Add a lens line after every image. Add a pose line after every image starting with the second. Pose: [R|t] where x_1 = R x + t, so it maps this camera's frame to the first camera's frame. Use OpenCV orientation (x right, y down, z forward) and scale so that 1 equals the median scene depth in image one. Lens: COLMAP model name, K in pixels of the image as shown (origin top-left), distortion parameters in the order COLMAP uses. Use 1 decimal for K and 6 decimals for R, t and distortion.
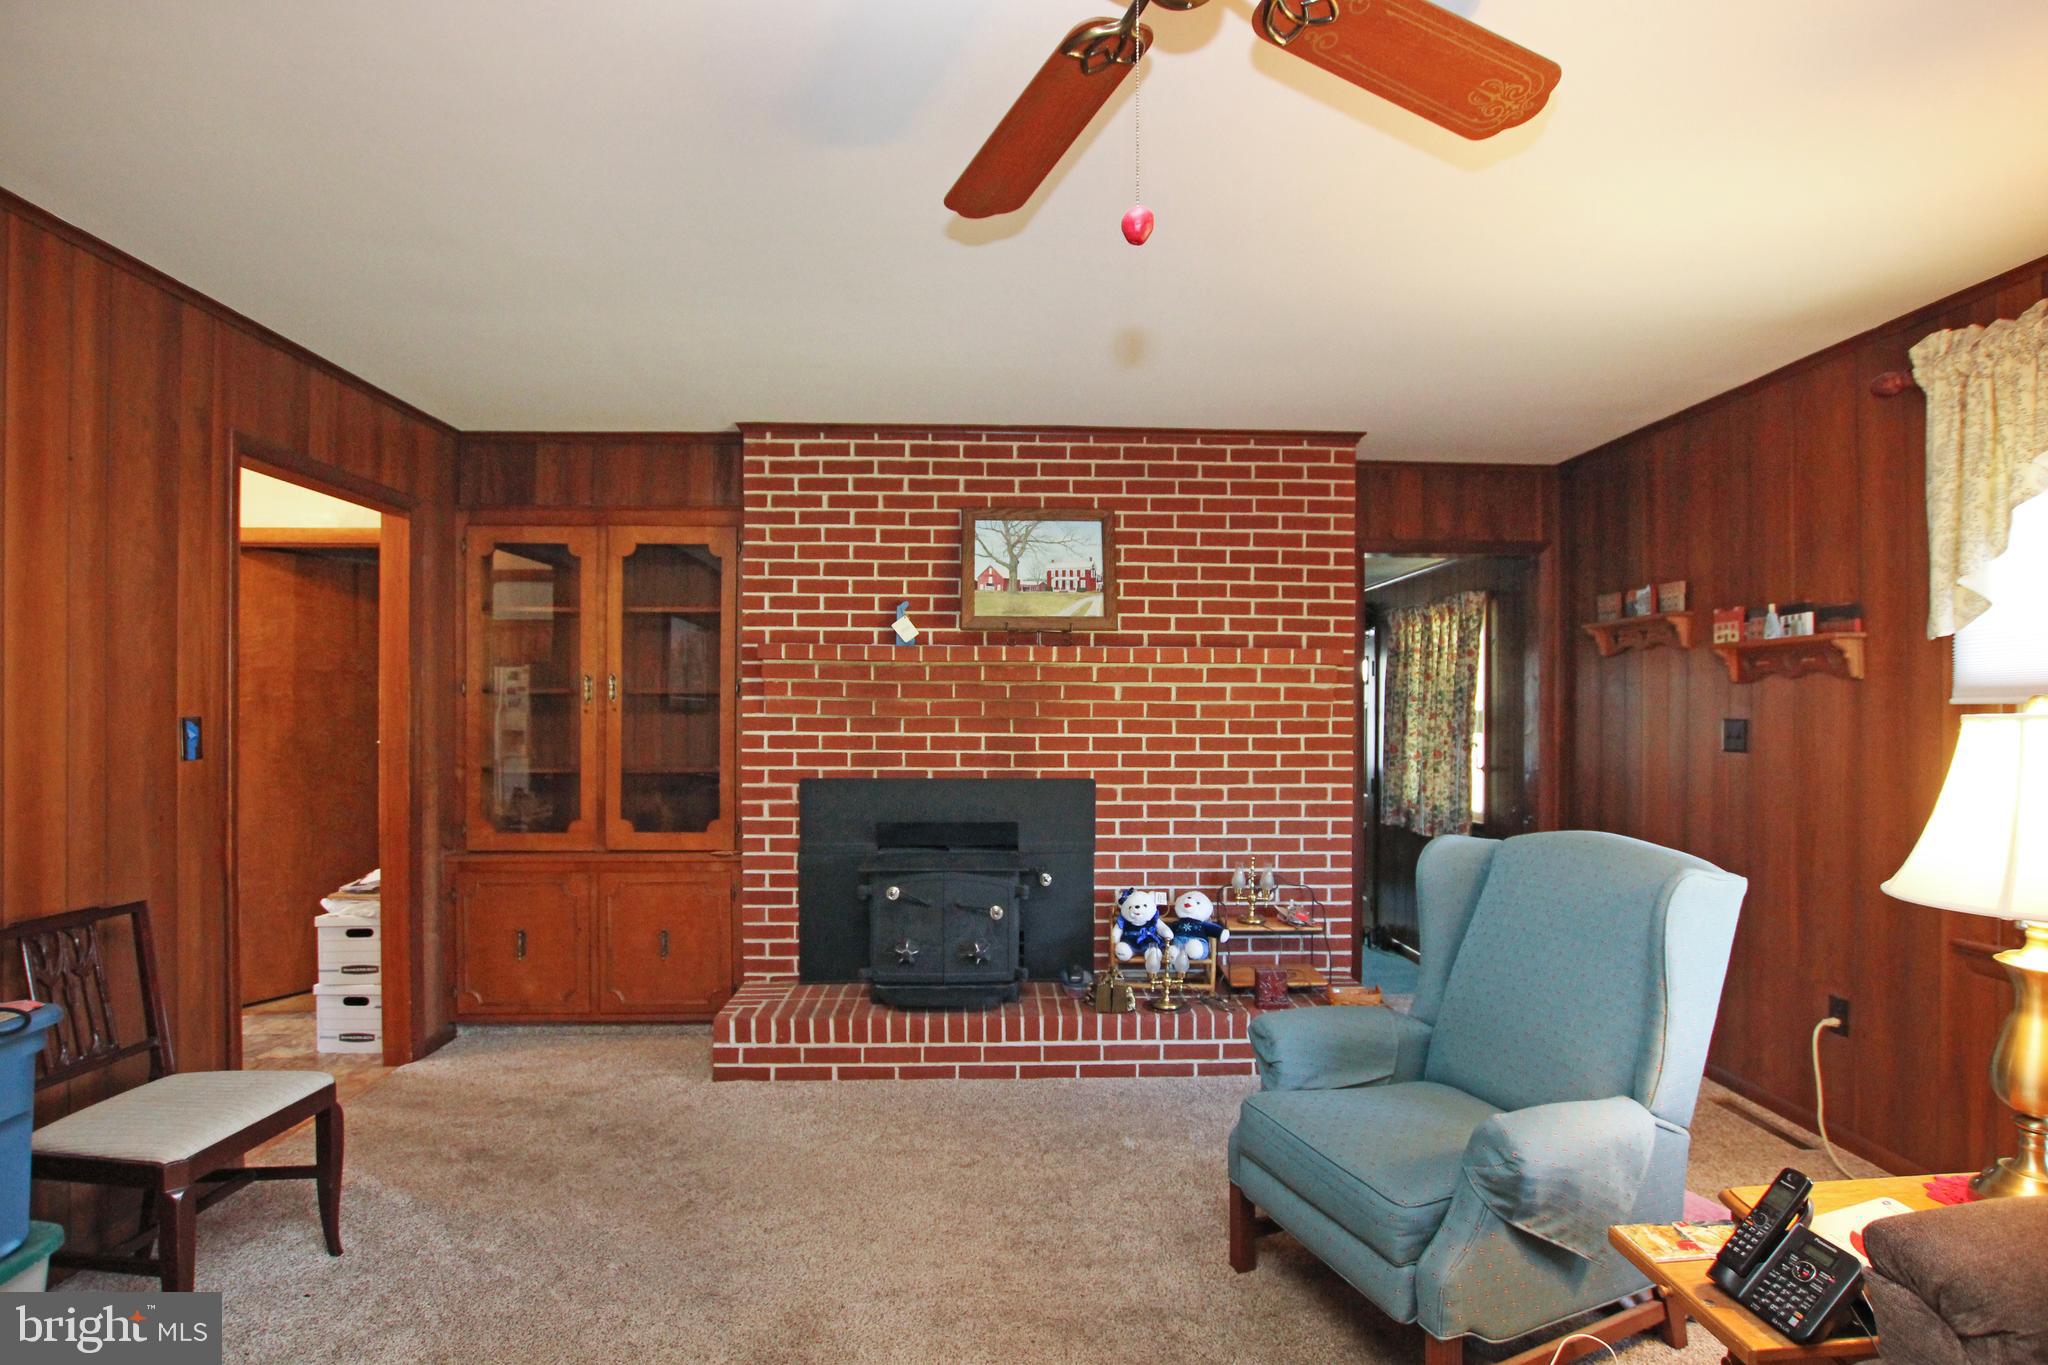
lens RADIAL K [[965.8, 0, 1021.9], [0, 965.8, 706.8], [0, 0, 1]] dist [-0.023477, 0.000407]
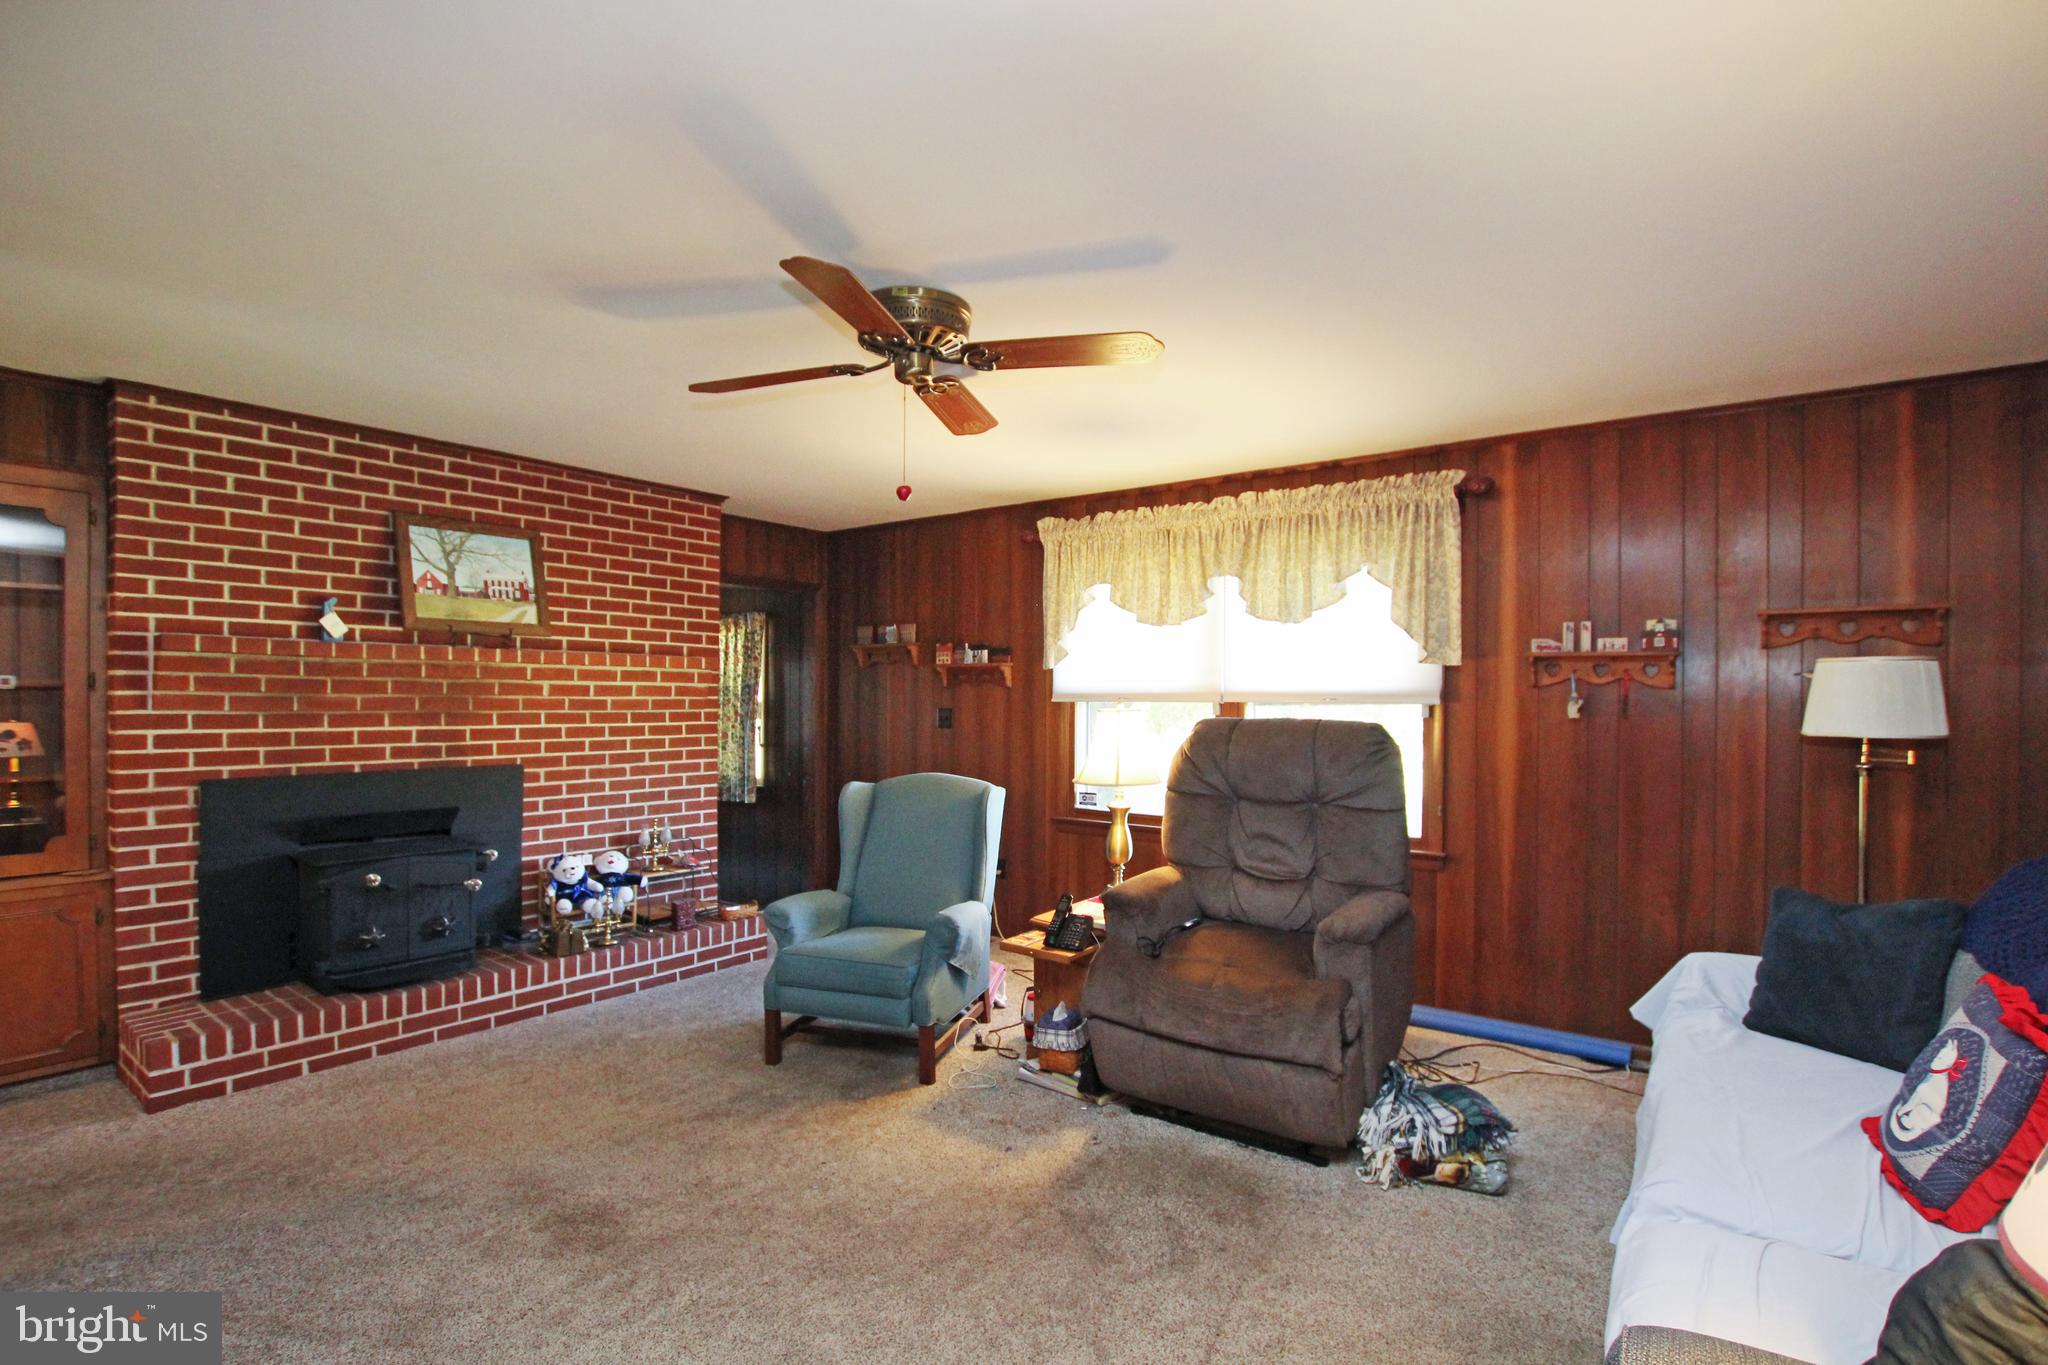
lens RADIAL K [[965.8, 0, 1027.3], [0, 965.8, 694.8], [0, 0, 1]] dist [-0.023477, 0.000407]
pose [[0.639671, 0.002096, 0.768646, -0.420488], [-0.004491, 0.999989, 0.001011, -0.012015], [-0.768635, -0.004099, 0.639674, -0.189422]]
